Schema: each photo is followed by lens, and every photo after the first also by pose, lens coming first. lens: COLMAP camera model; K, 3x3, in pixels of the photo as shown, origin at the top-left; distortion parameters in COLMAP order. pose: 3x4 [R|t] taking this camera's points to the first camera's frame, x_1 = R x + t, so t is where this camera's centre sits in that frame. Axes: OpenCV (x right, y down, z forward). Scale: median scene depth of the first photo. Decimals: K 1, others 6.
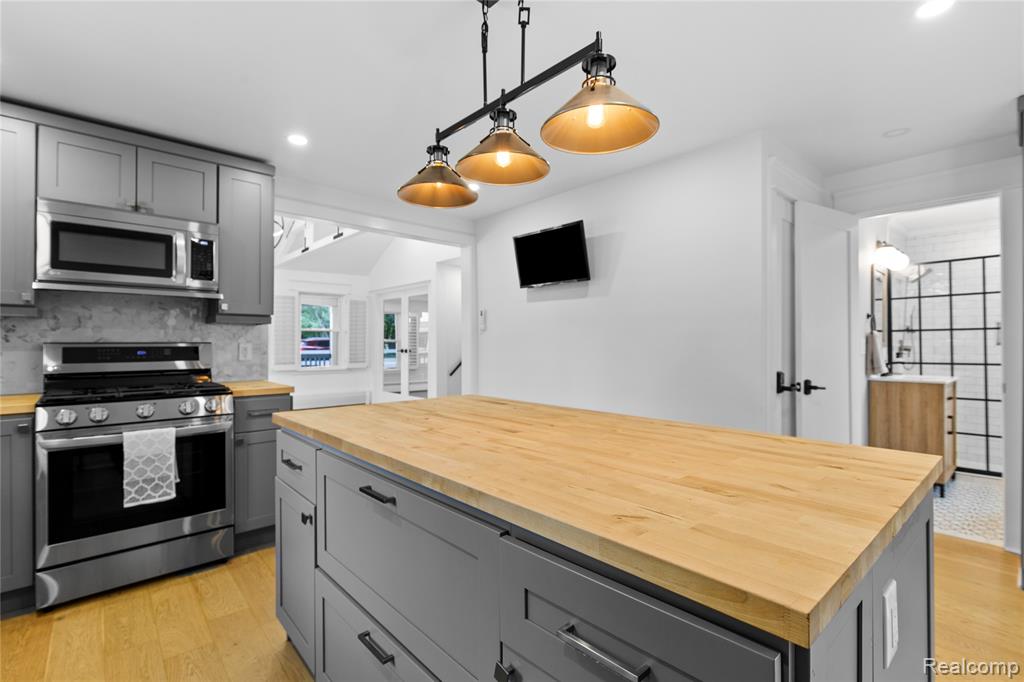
lens RADIAL K [[466.7, 0, 512.0], [0, 466.7, 341.0], [0, 0, 1]] dist [-0.001012, -0.000230]
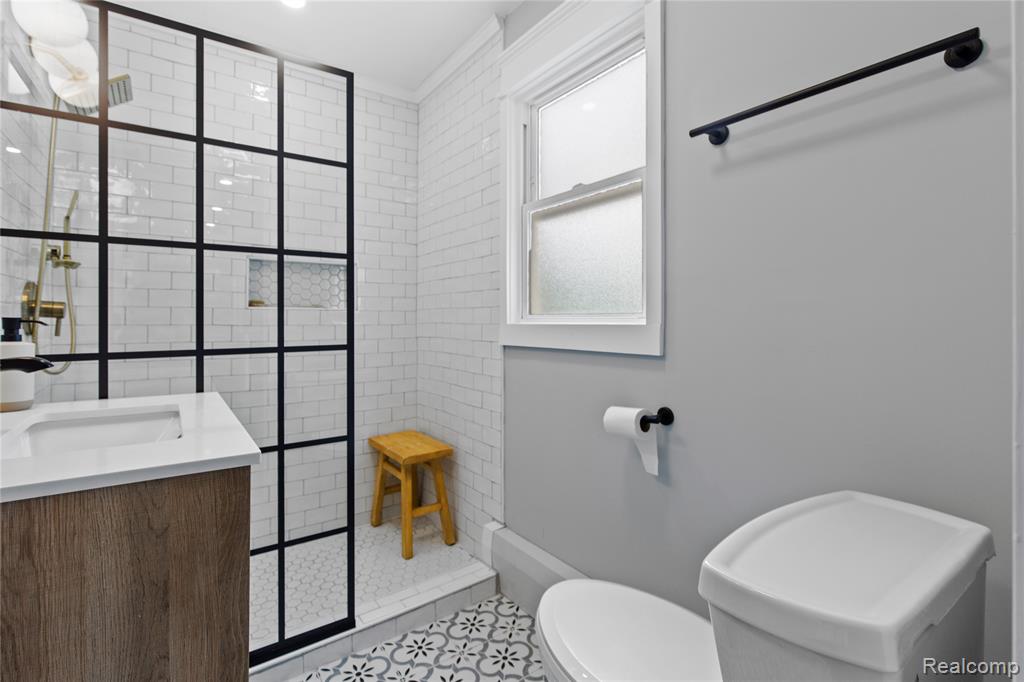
lens RADIAL K [[487.2, 0, 513.2], [0, 487.2, 319.8], [0, 0, 1]] dist [0.000011, 0.000007]
pose [[0.108262, -0.000014, 0.994122, 0.632710], [-0.007988, 0.999968, 0.000884, 0.022798], [-0.994090, -0.008036, 0.108258, 0.748187]]
